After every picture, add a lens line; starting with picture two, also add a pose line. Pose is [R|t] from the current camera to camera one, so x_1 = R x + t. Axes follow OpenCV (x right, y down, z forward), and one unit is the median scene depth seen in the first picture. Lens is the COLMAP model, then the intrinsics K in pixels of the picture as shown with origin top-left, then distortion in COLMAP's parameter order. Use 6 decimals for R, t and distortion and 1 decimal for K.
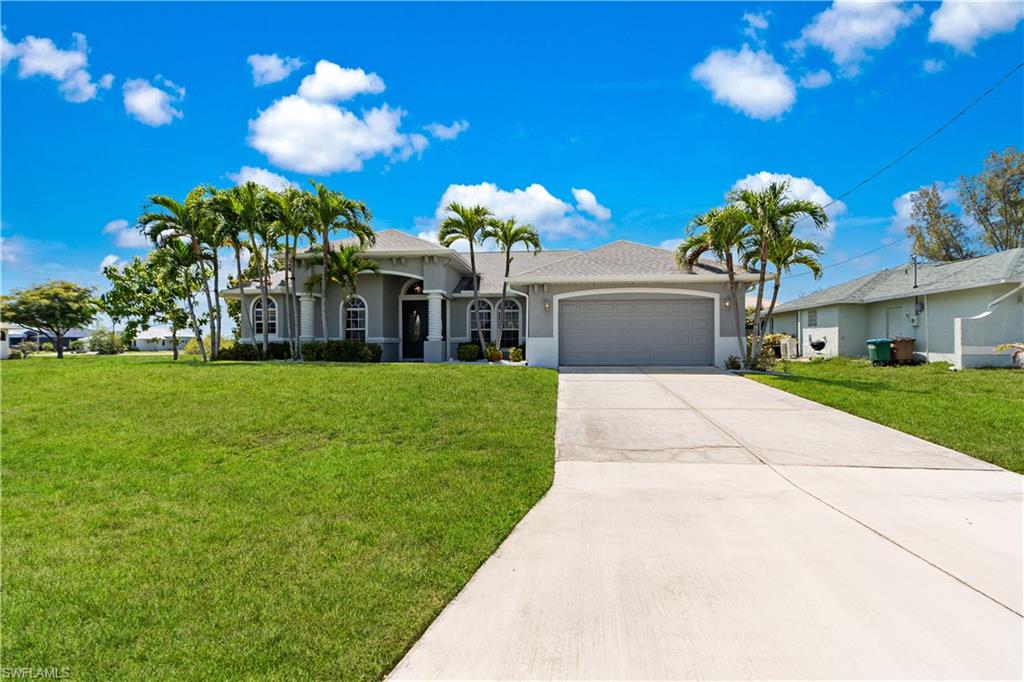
lens RADIAL K [[475.1, 0, 512.0], [0, 475.1, 345.9], [0, 0, 1]] dist [-0.006213, 0.000424]
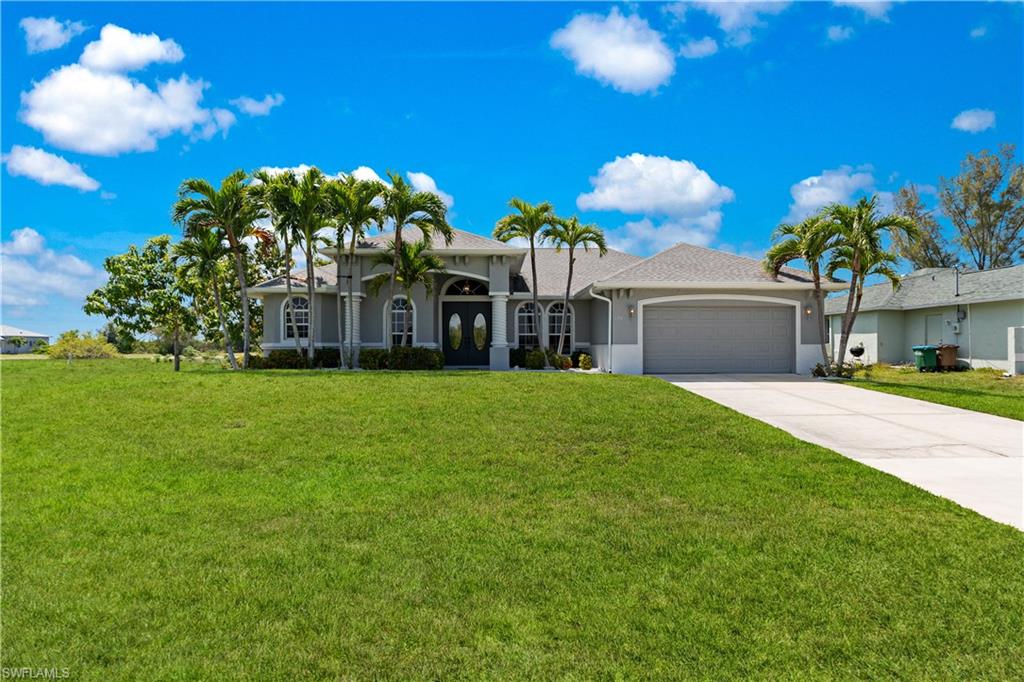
lens RADIAL K [[557.3, 0, 511.8], [0, 557.3, 342.4], [0, 0, 1]] dist [-0.000854, -0.000135]
pose [[0.991063, 0.003225, 0.133354, -0.285623], [-0.001880, 0.999946, -0.010210, -0.008400], [-0.133380, 0.009868, 0.991016, -0.080733]]
